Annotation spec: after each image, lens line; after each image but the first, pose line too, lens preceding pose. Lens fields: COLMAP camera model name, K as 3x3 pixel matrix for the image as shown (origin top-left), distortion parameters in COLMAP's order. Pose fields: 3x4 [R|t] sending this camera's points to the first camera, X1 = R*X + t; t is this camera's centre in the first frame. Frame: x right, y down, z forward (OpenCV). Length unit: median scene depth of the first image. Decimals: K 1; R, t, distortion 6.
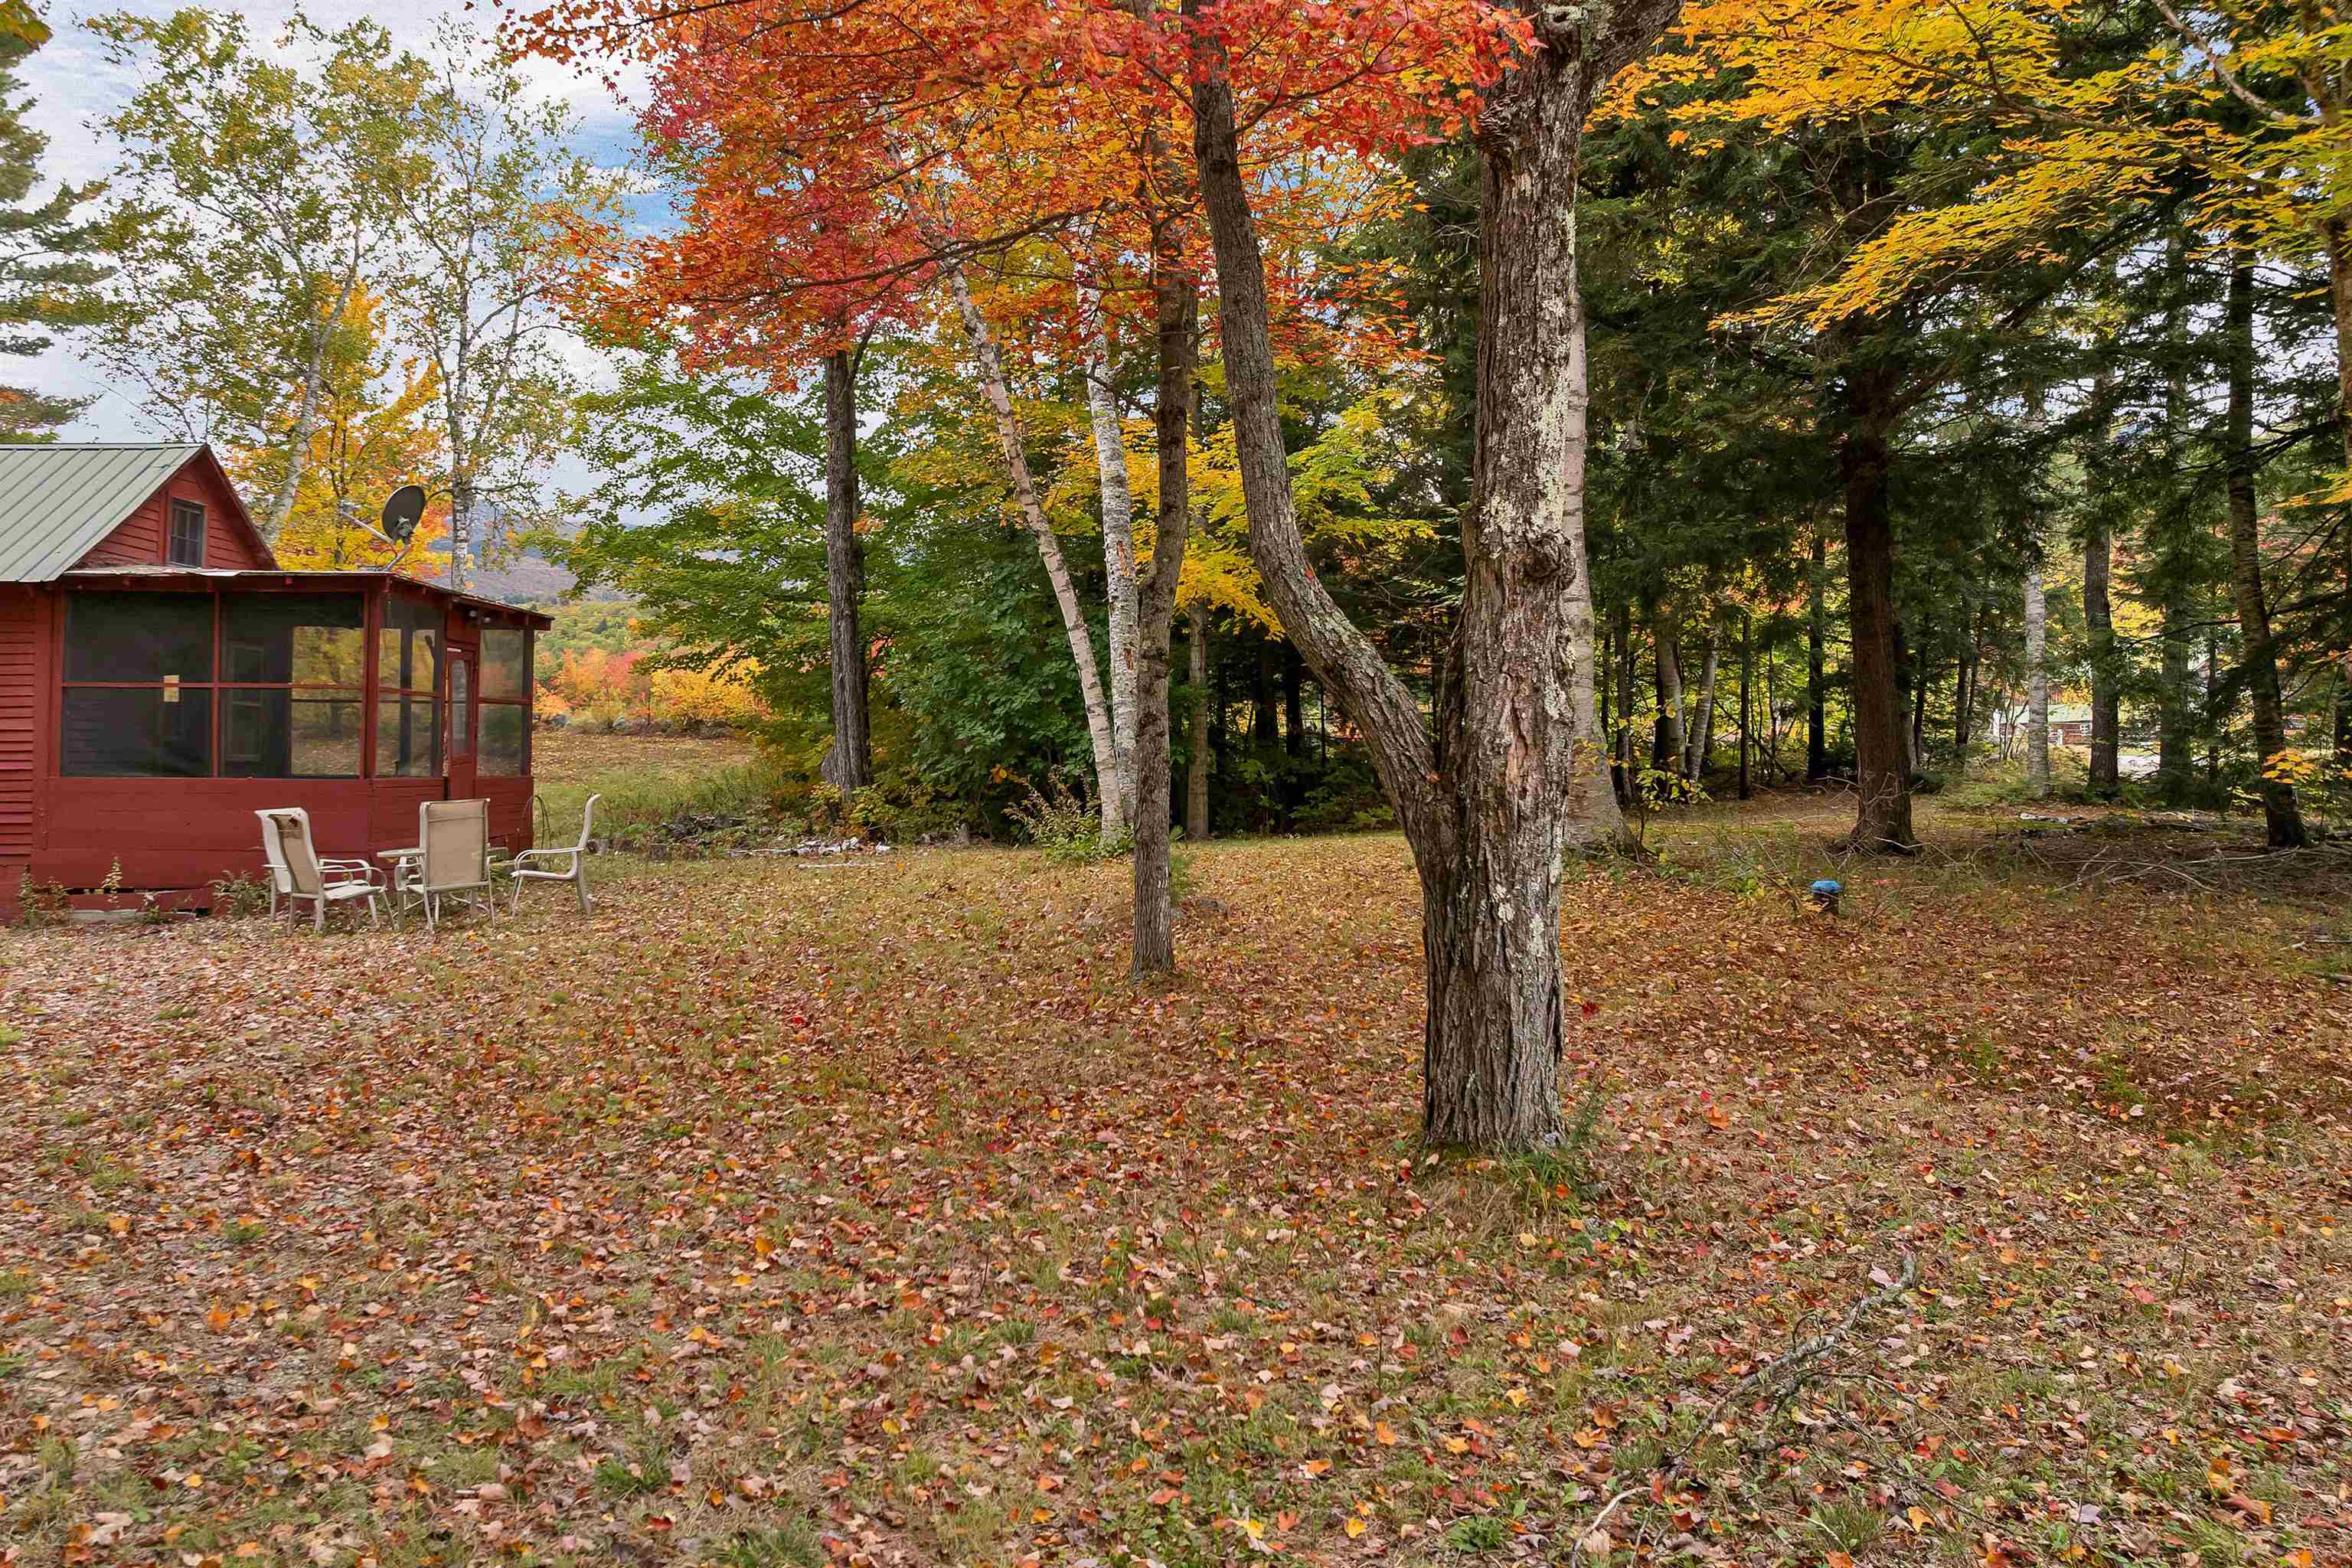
lens RADIAL K [[1642.2, 0, 1183.1], [0, 1642.2, 757.4], [0, 0, 1]] dist [-0.073726, 0.031249]
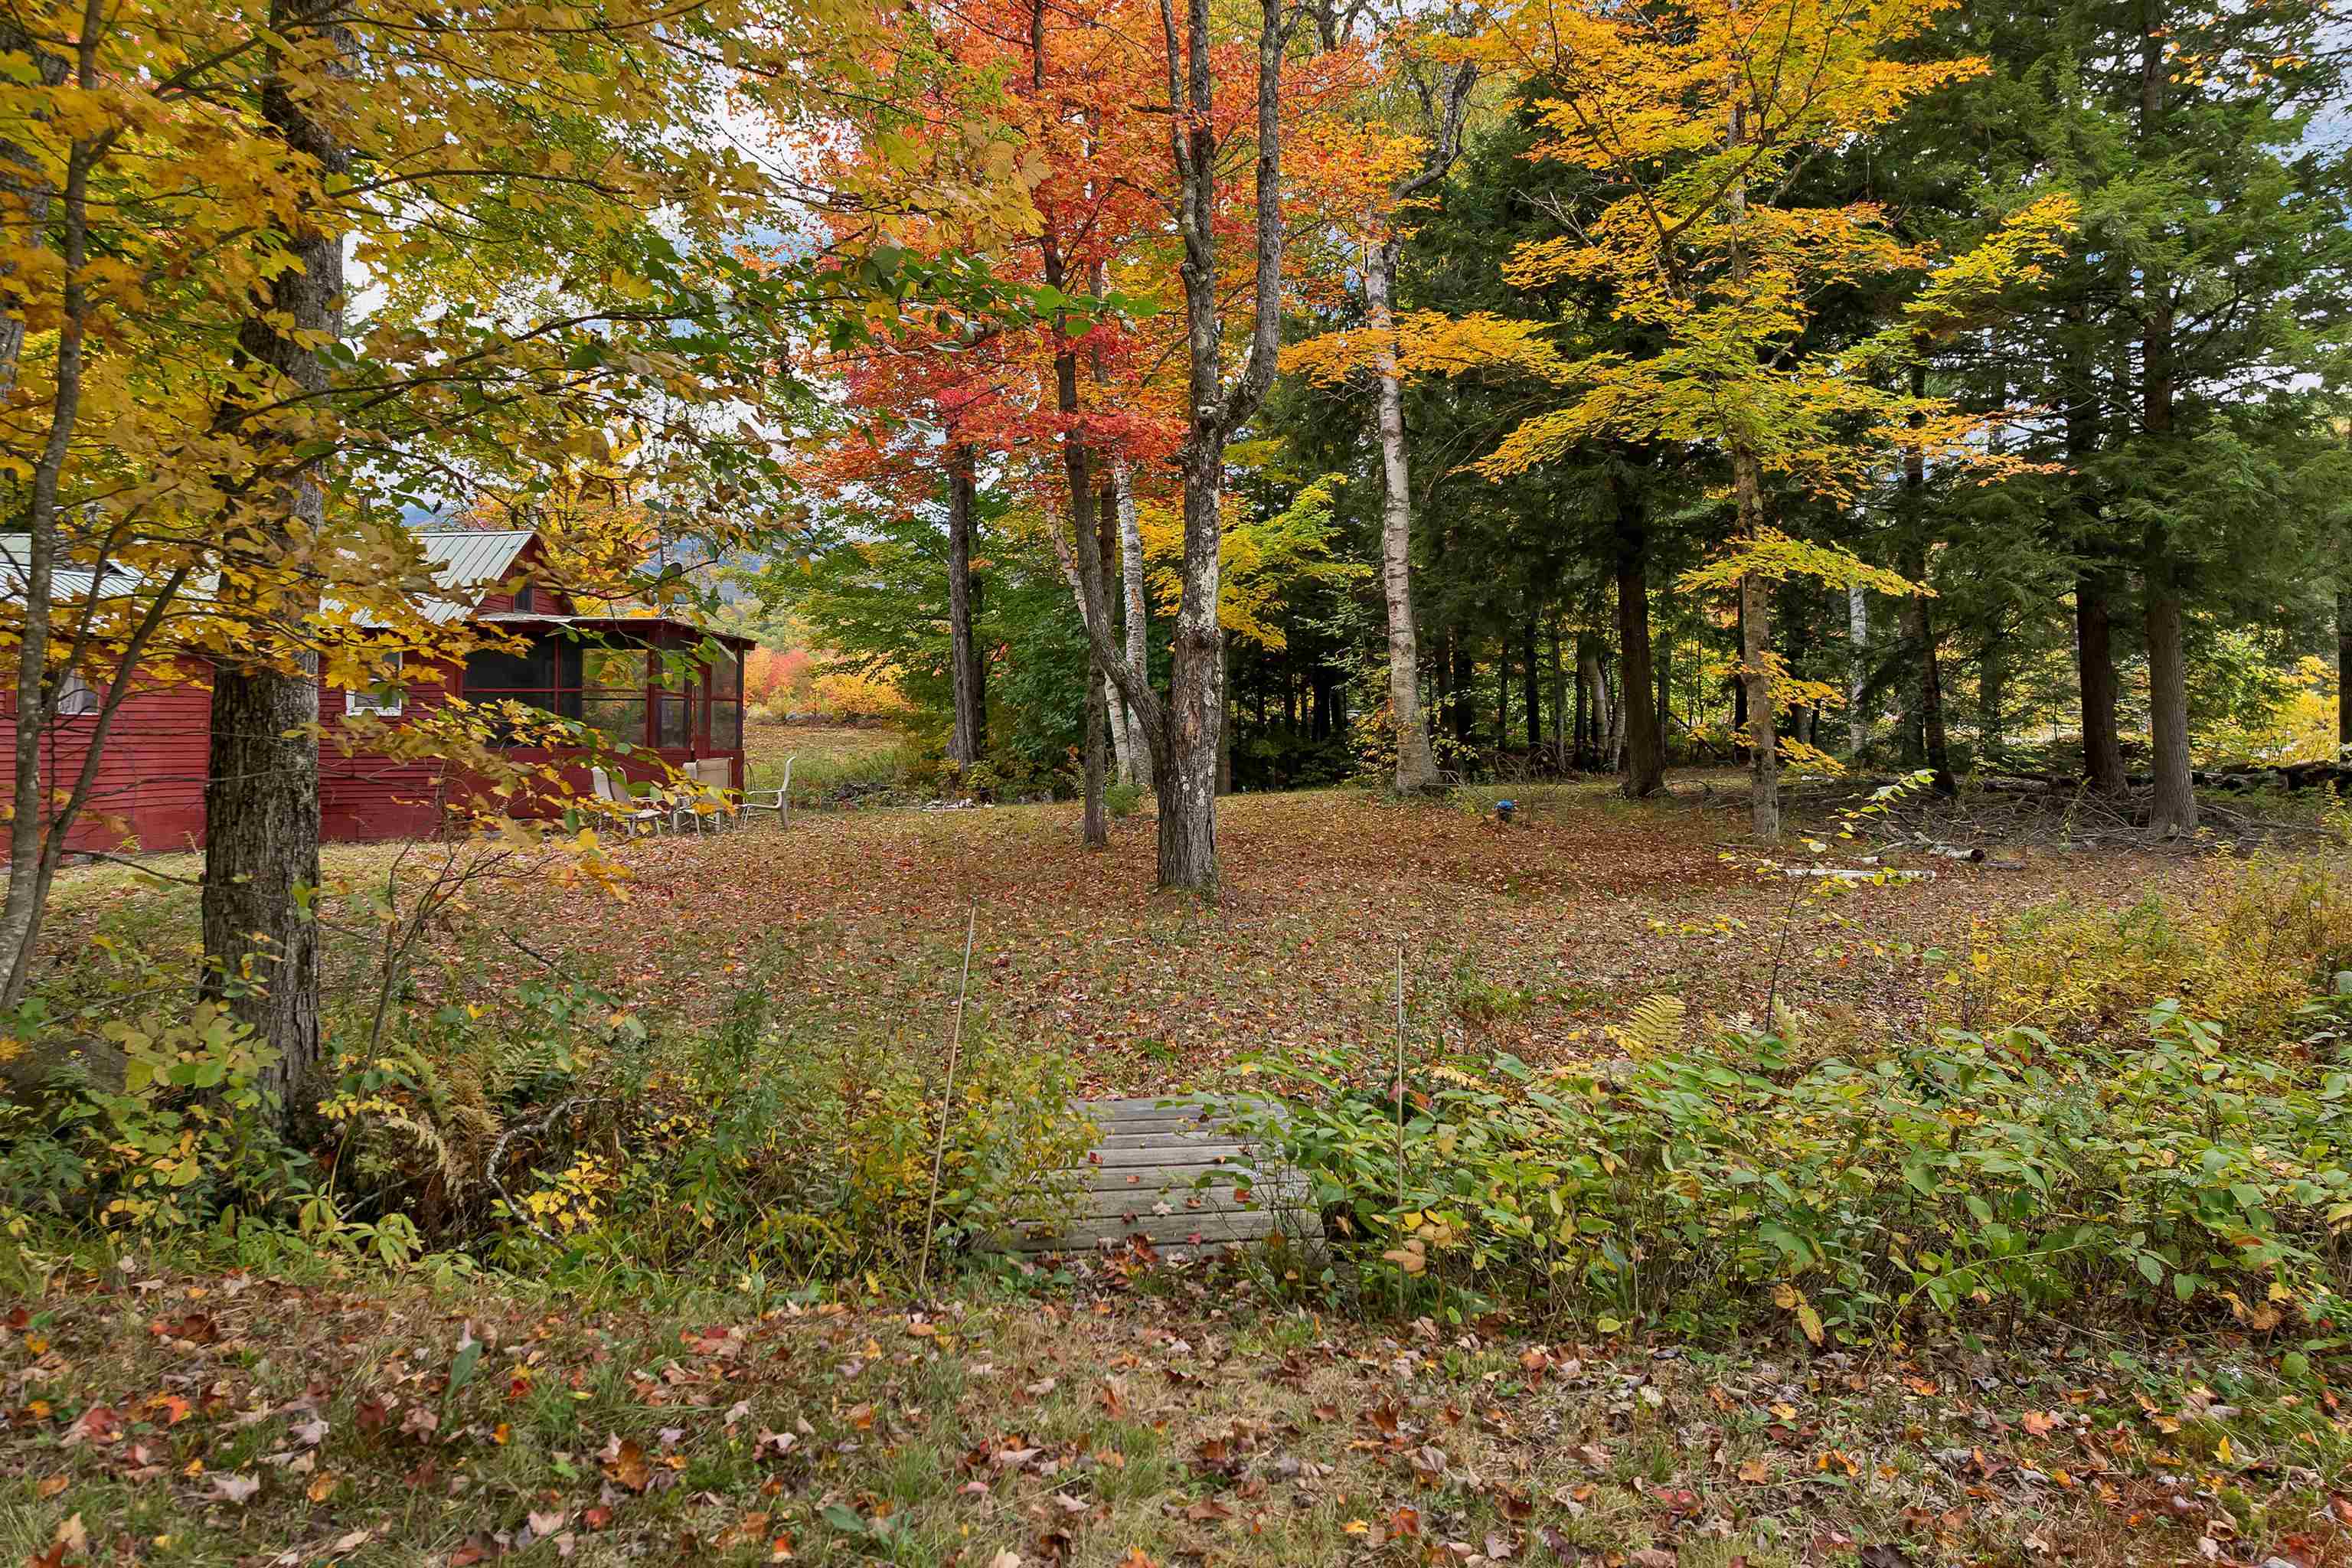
lens RADIAL K [[1642.2, 0, 1183.1], [0, 1642.2, 757.4], [0, 0, 1]] dist [-0.073726, 0.031249]
pose [[0.995814, -0.001661, -0.091386, 0.249386], [0.002034, 0.999990, 0.003989, 0.025247], [0.091379, -0.004158, 0.995808, -0.837077]]
